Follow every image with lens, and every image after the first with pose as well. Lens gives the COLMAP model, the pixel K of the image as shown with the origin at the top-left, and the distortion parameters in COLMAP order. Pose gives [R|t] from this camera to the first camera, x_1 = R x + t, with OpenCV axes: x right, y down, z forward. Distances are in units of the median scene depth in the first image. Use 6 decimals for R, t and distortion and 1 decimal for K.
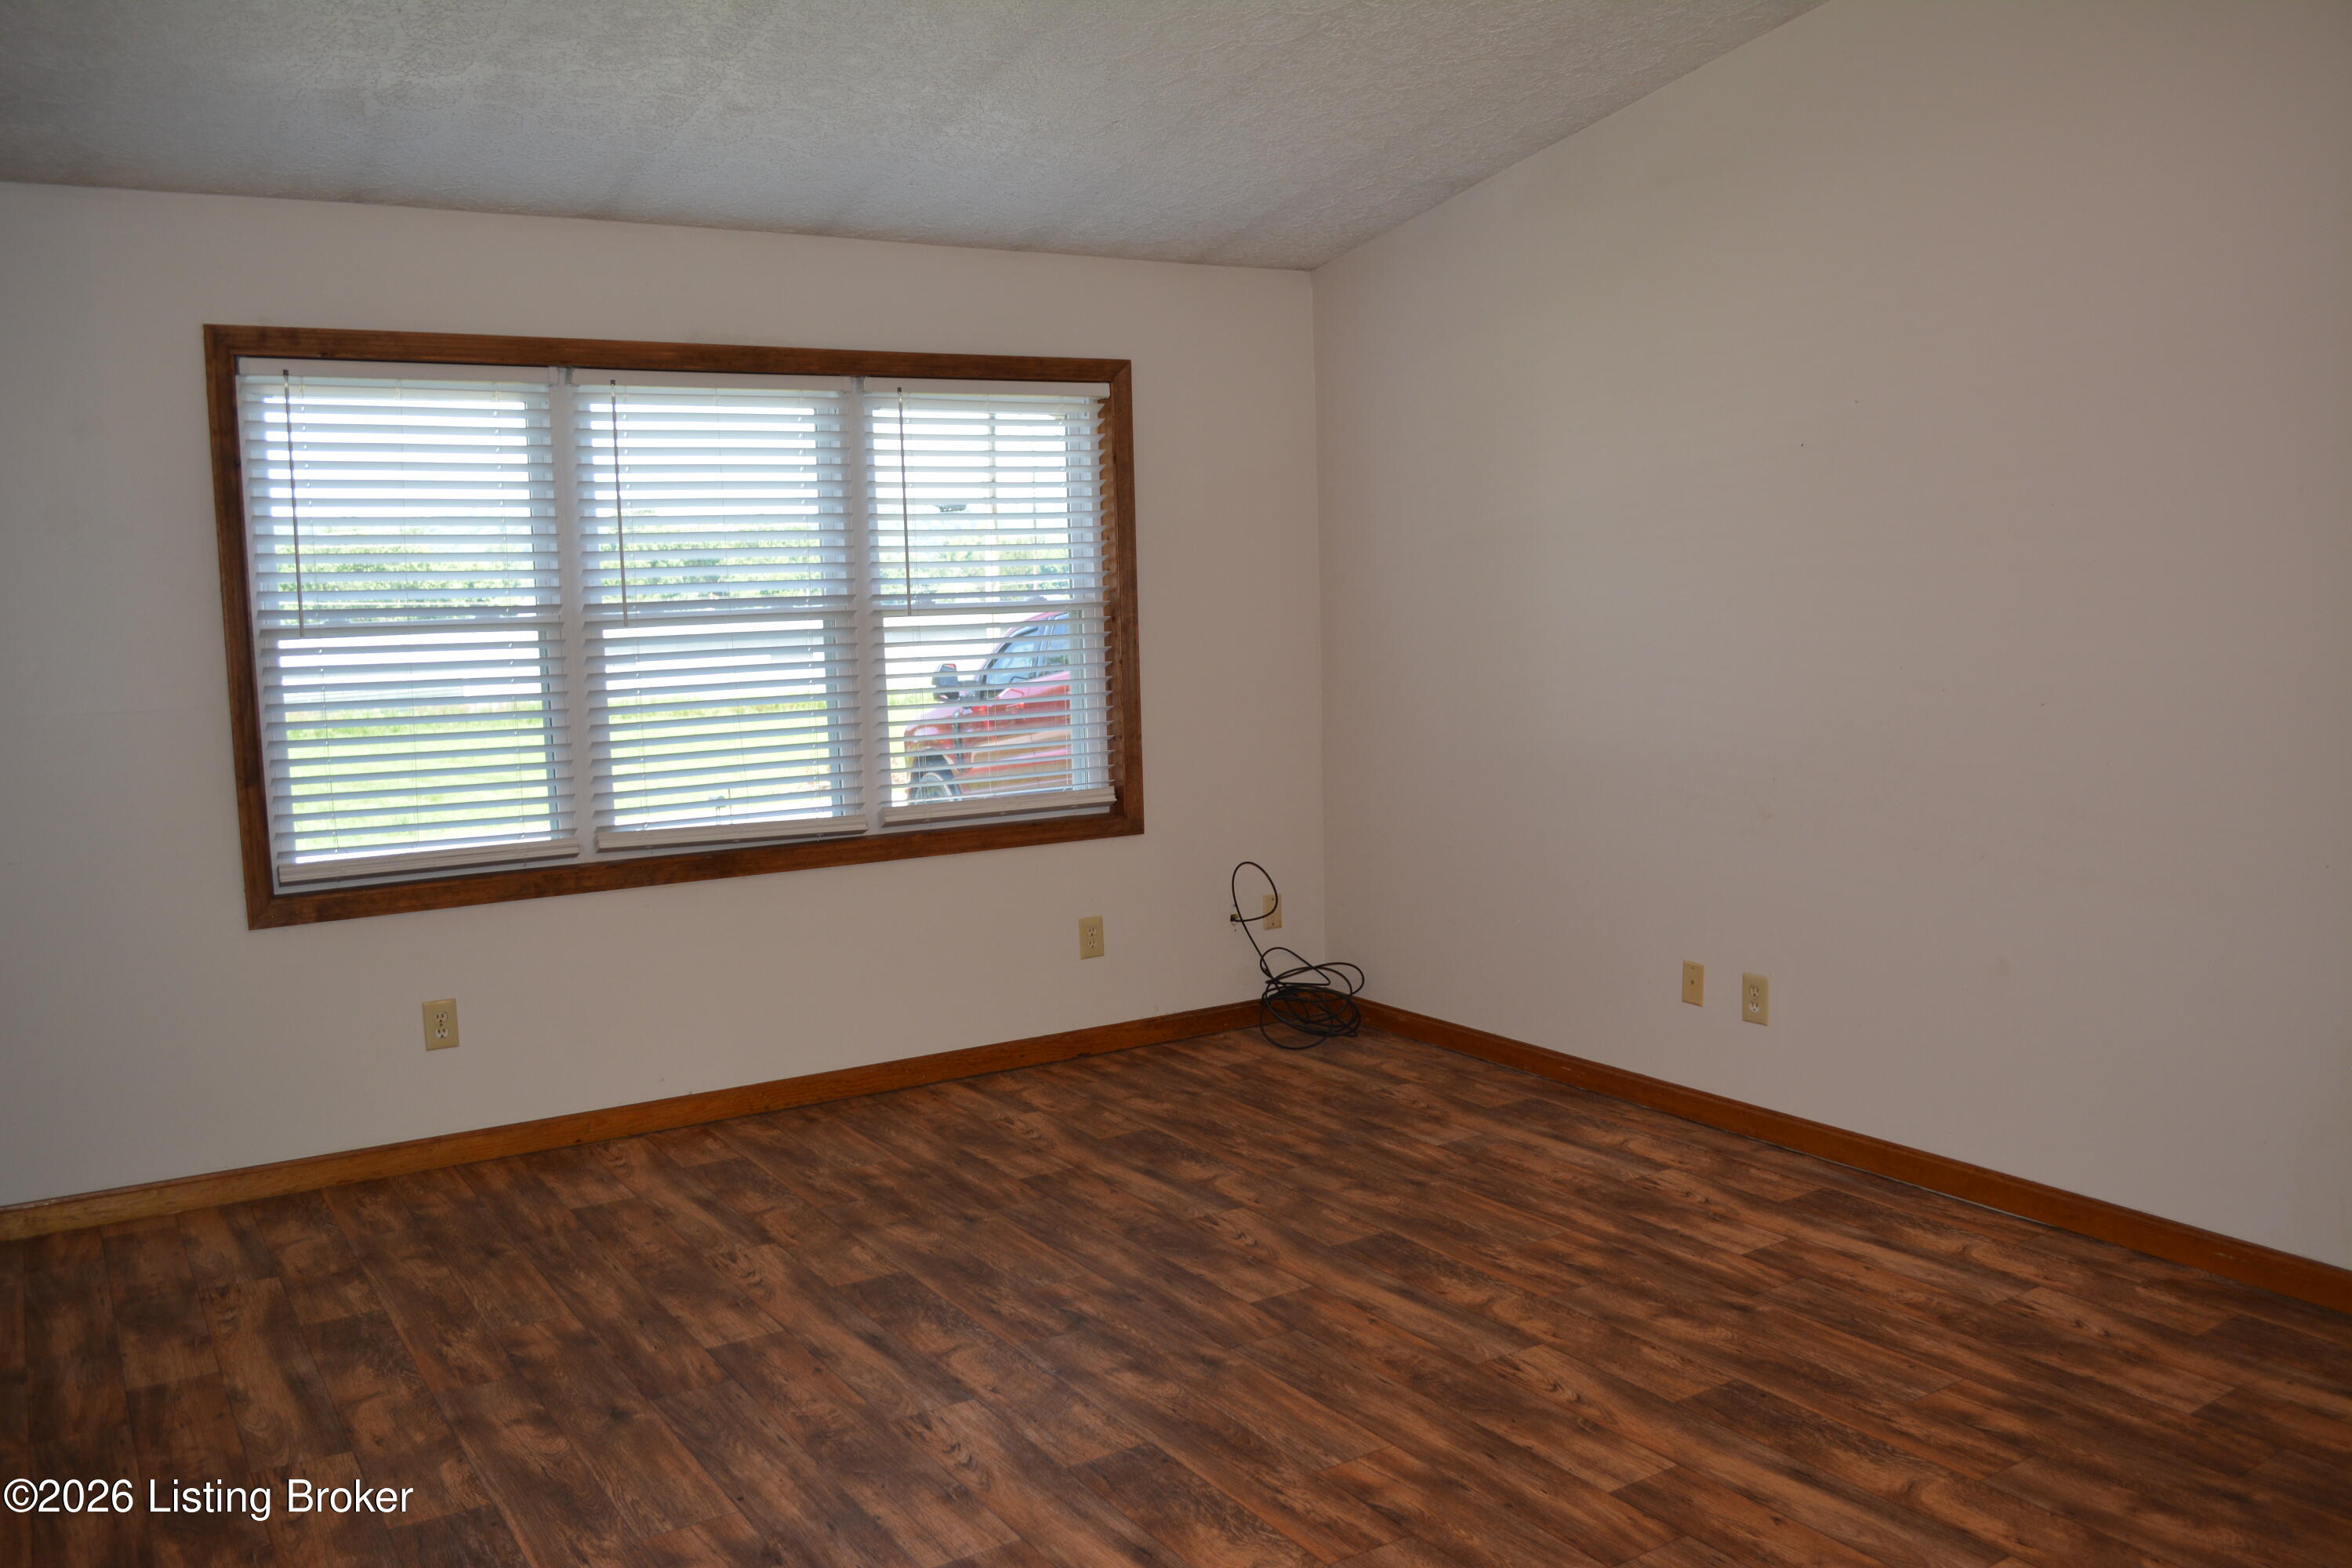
lens RADIAL K [[1853.8, 0, 1172.0], [0, 1853.8, 784.0], [0, 0, 1]] dist [-0.085686, 0.010208]
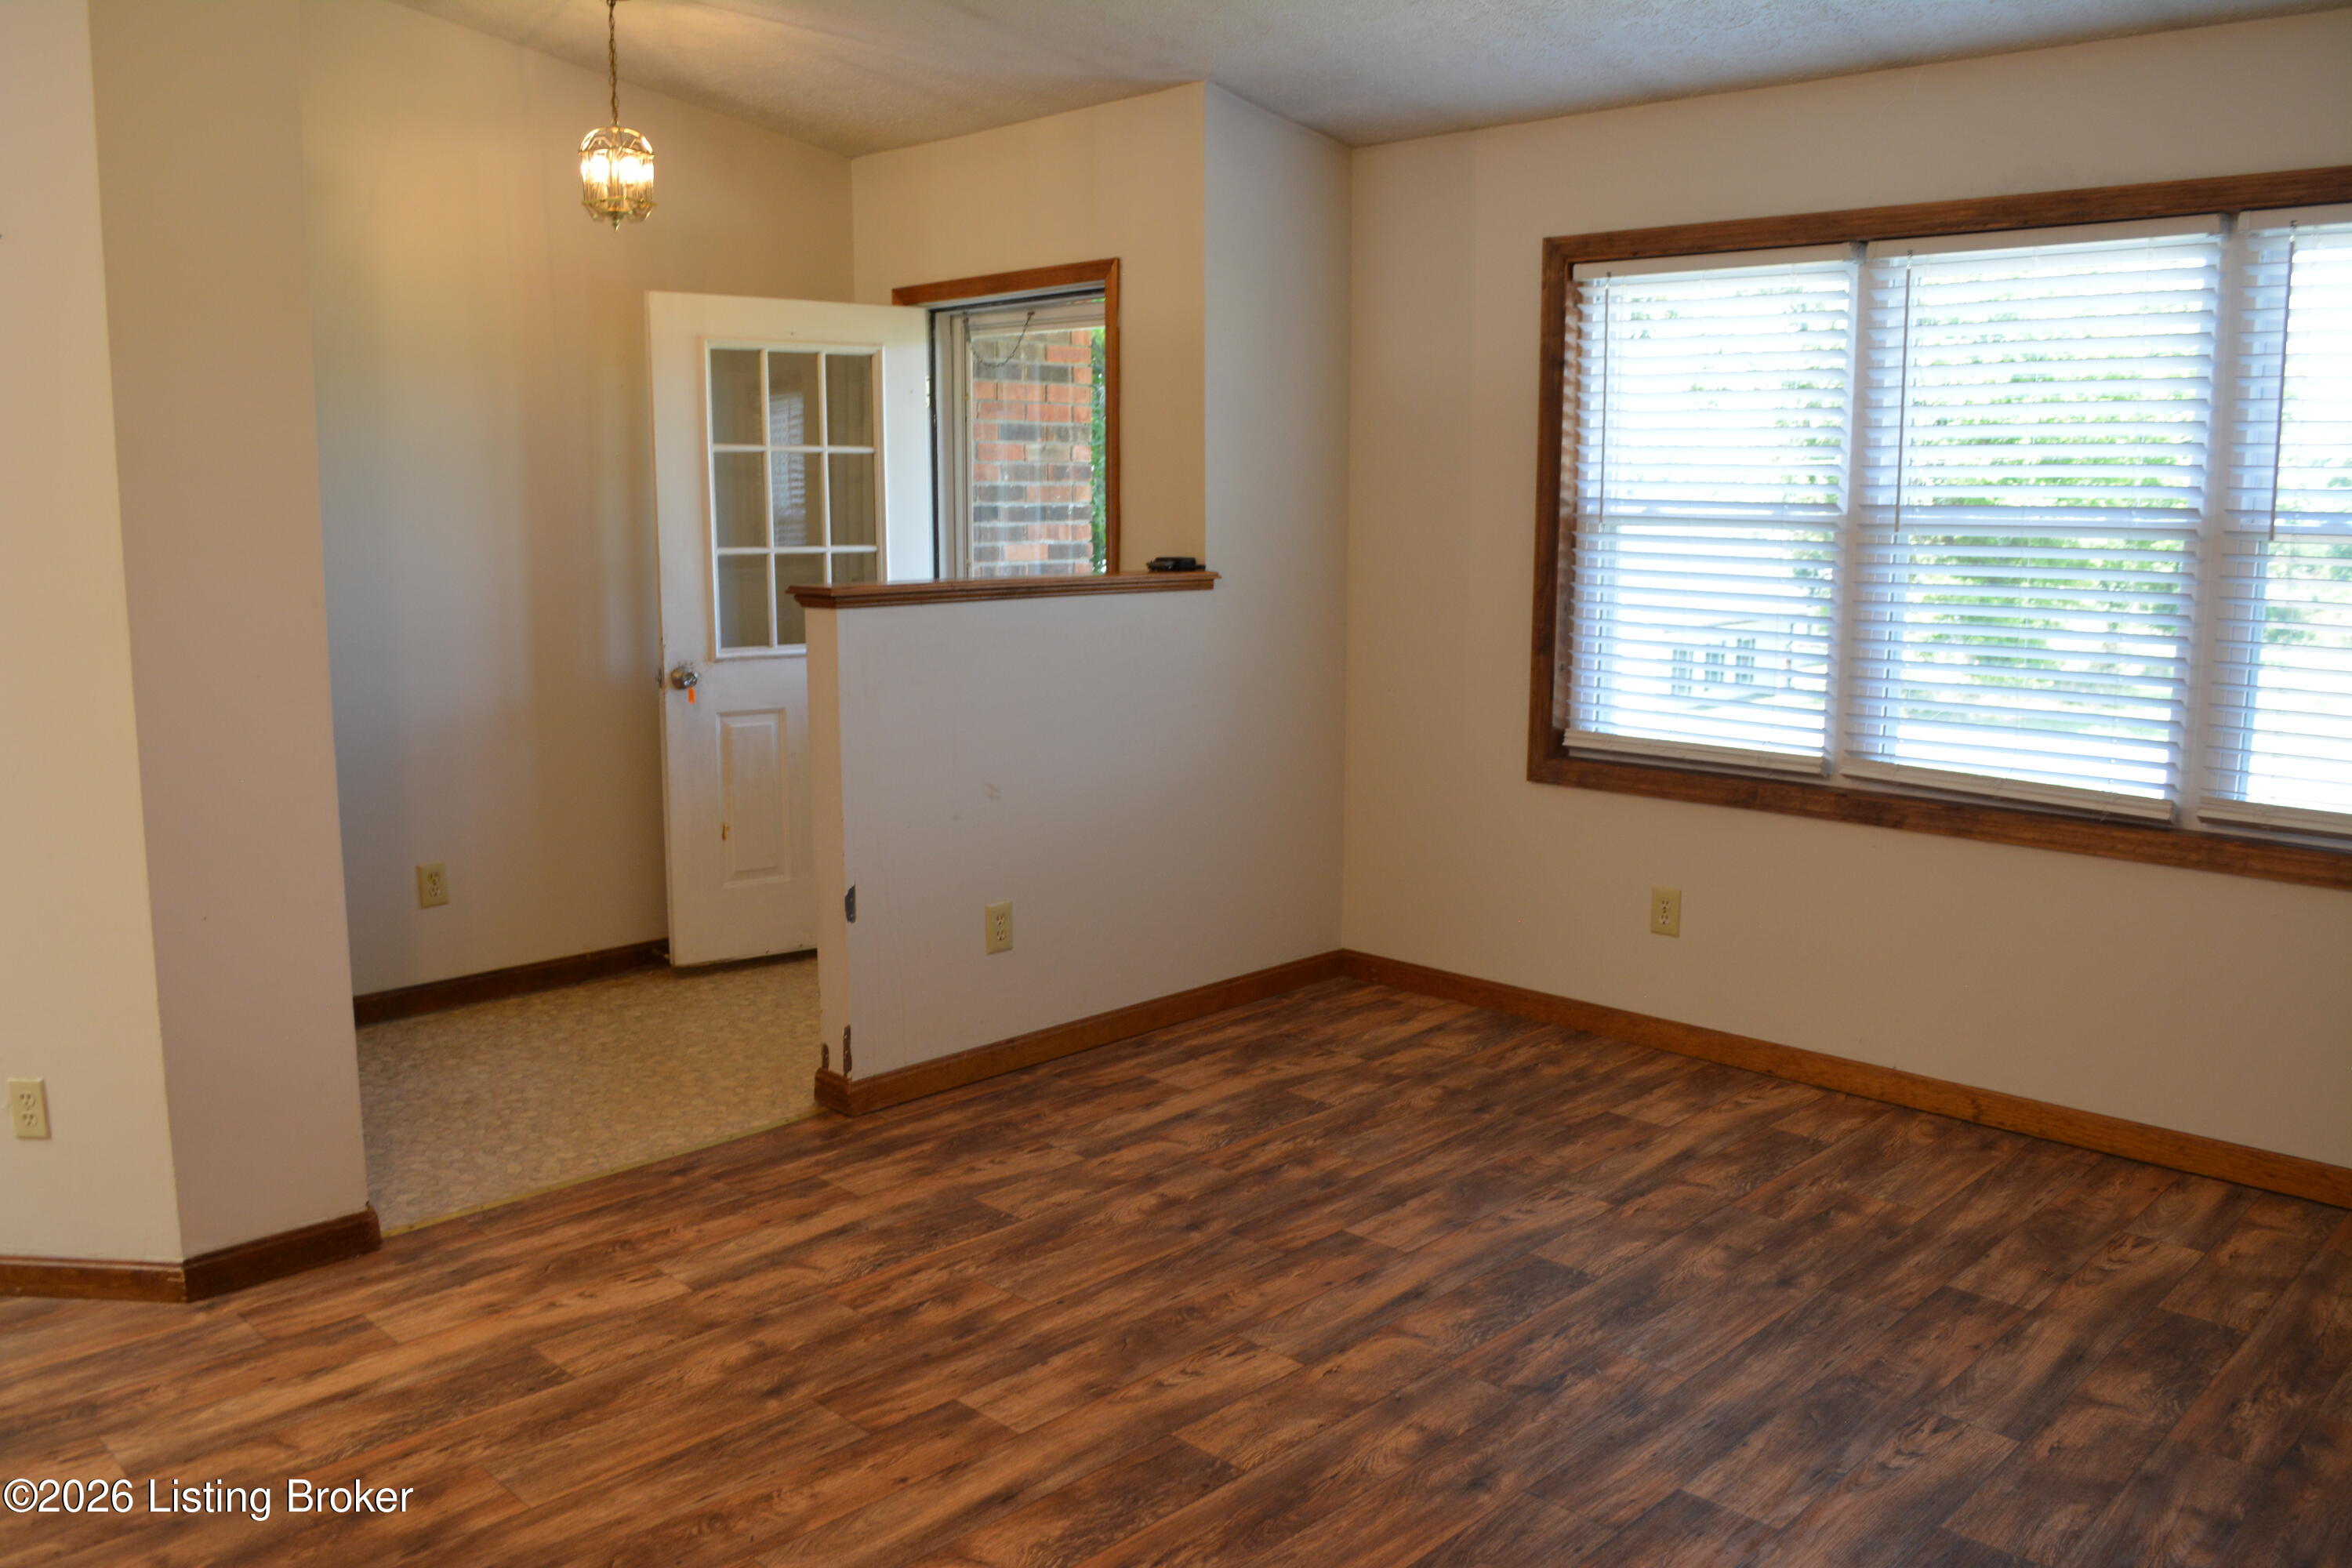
lens RADIAL K [[1853.8, 0, 1172.0], [0, 1853.8, 784.0], [0, 0, 1]] dist [-0.085686, 0.010208]
pose [[0.226091, 0.181830, -0.956985, 0.561970], [-0.111151, 0.980823, 0.160100, -0.079660], [0.967744, 0.070173, 0.241965, 0.526110]]
